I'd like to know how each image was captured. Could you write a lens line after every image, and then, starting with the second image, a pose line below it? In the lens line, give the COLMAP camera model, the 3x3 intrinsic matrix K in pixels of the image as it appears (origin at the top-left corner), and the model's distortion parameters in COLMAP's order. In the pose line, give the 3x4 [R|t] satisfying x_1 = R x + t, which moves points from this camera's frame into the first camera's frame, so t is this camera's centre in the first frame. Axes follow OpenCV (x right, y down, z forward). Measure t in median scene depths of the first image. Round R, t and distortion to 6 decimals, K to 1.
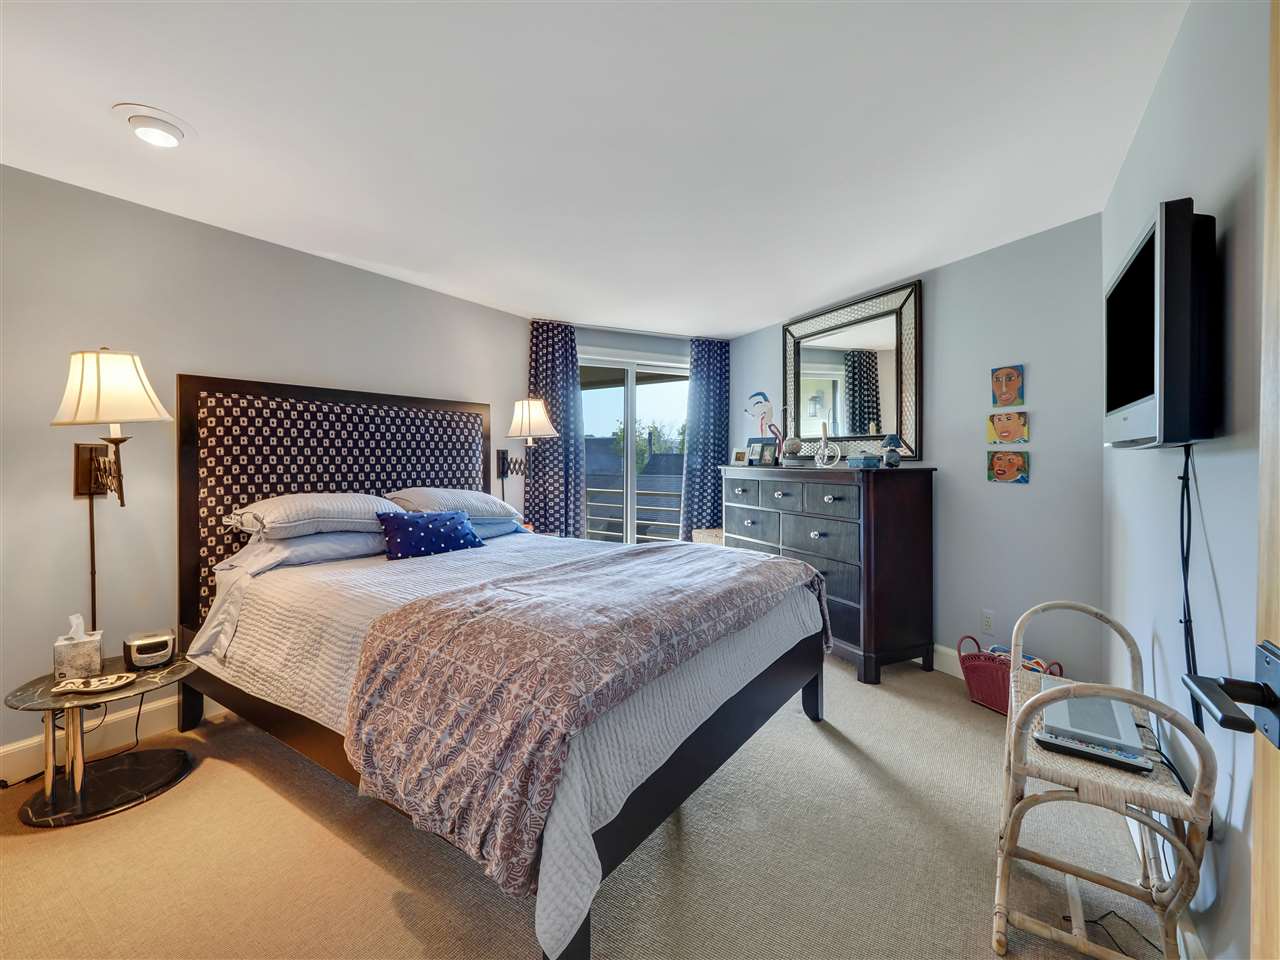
lens RADIAL K [[550.5, 0, 631.7], [0, 550.5, 482.5], [0, 0, 1]] dist [-0.003865, -0.000106]
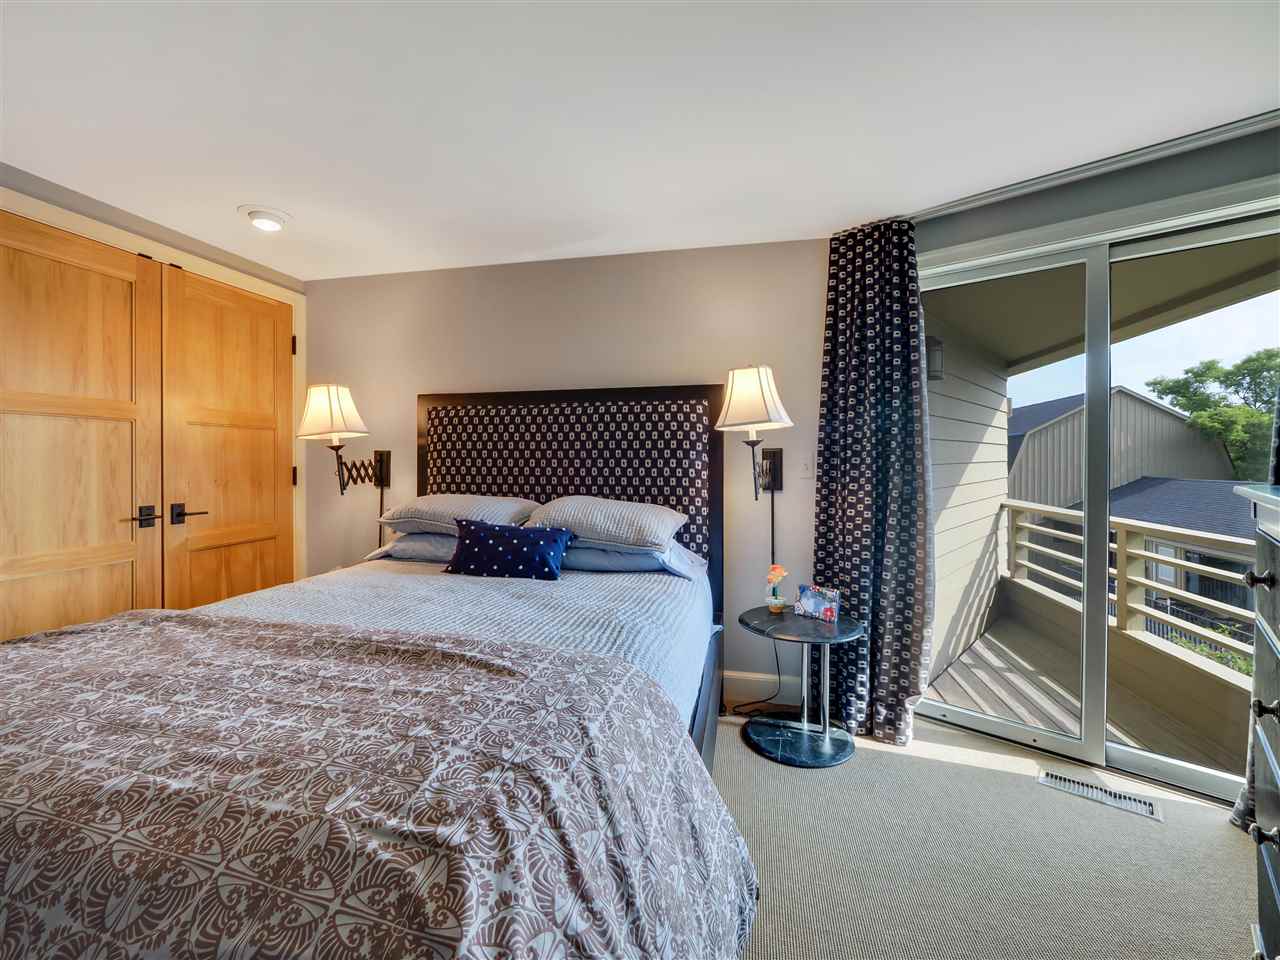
lens RADIAL K [[589.1, 0, 639.6], [0, 589.1, 470.9], [0, 0, 1]] dist [-0.000705, -0.000118]
pose [[0.370795, 0.014808, -0.928597, 0.455907], [-0.043844, 0.999037, -0.001576, -0.029888], [0.927679, 0.041298, 0.371088, 0.728839]]
